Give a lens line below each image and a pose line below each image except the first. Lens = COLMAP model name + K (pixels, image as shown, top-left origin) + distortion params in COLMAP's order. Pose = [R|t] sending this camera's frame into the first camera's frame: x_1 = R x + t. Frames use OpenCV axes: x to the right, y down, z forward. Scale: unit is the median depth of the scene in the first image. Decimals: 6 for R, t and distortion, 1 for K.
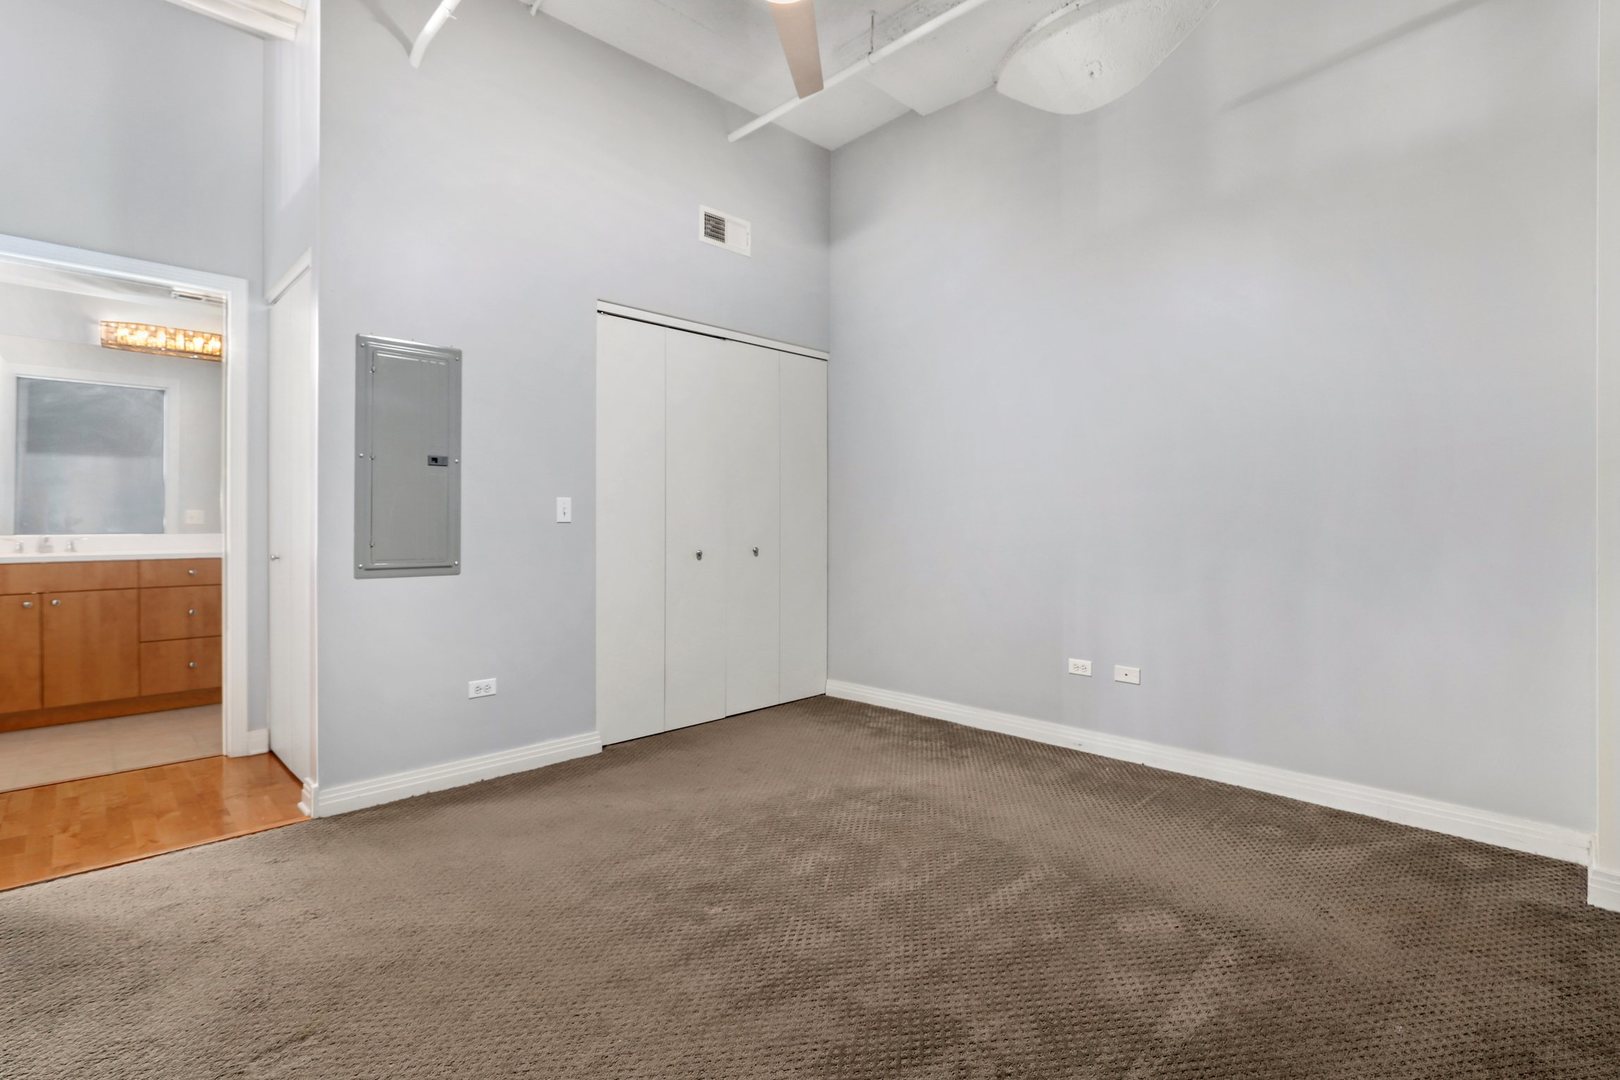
lens RADIAL K [[749.2, 0, 812.4], [0, 749.2, 532.4], [0, 0, 1]] dist [-0.000492, 0.001297]
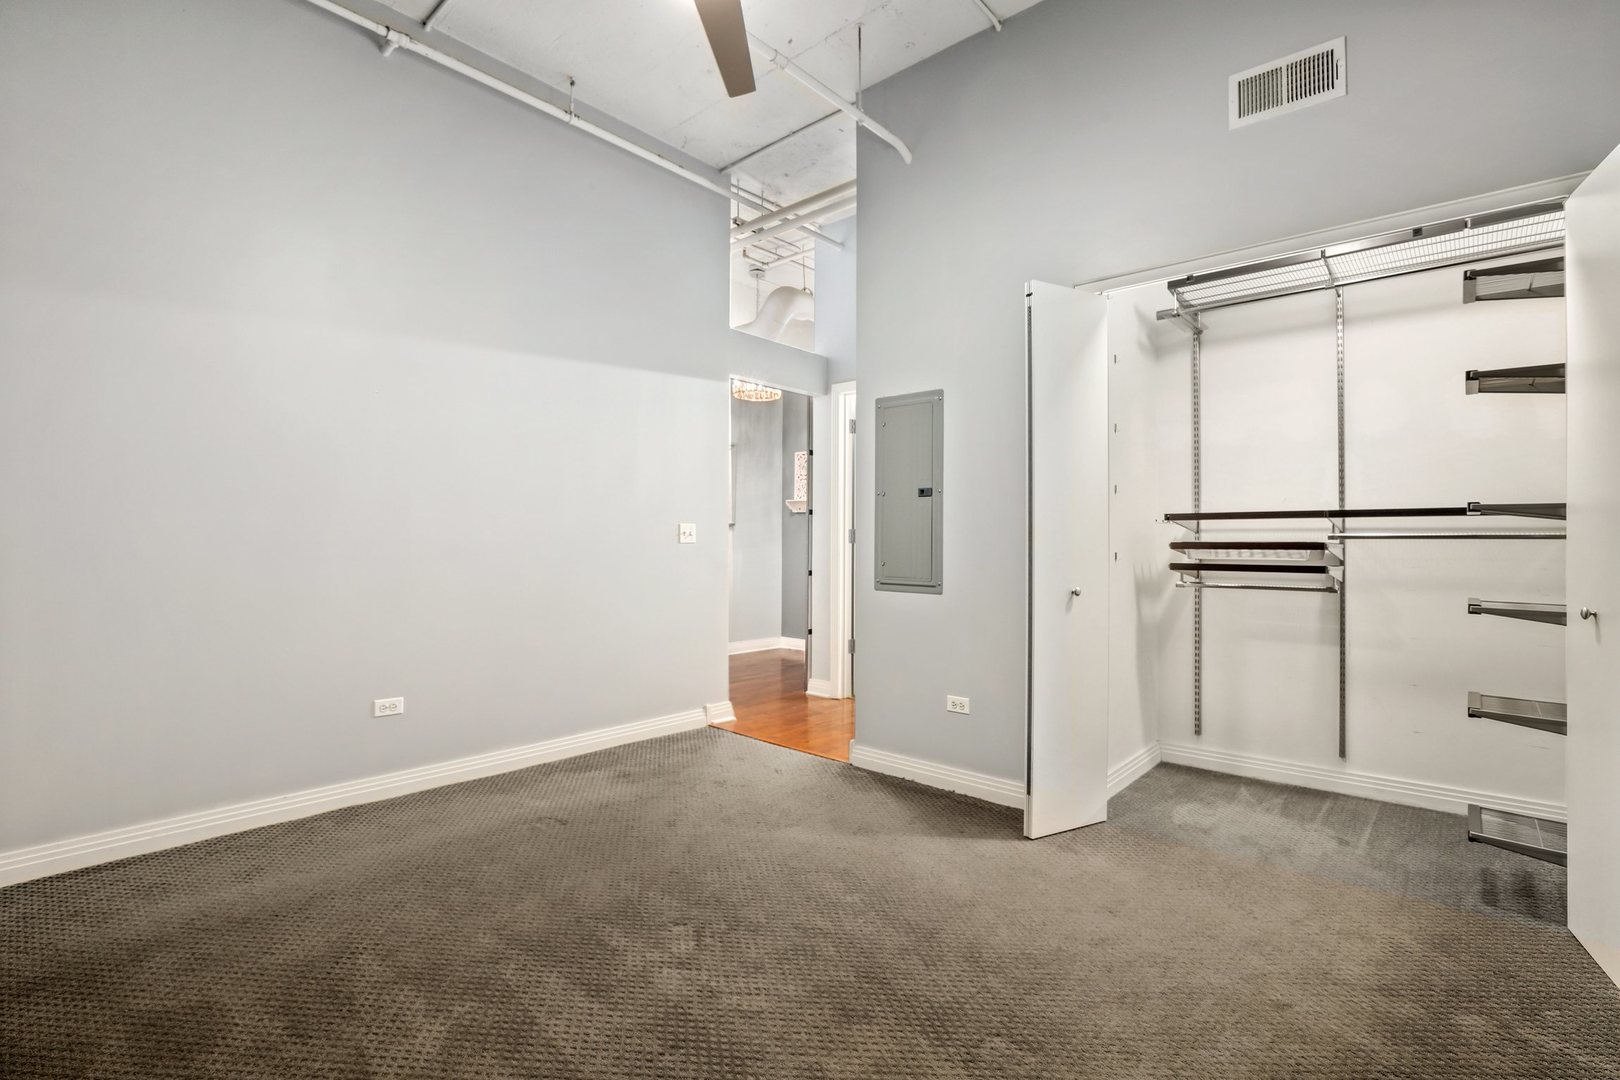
lens RADIAL K [[749.2, 0, 813.0], [0, 749.2, 536.1], [0, 0, 1]] dist [-0.000492, 0.001297]
pose [[0.066468, -0.002605, -0.997785, 0.618984], [-0.011306, 0.999930, -0.003364, -0.022766], [0.997724, 0.011505, 0.066434, 0.754706]]
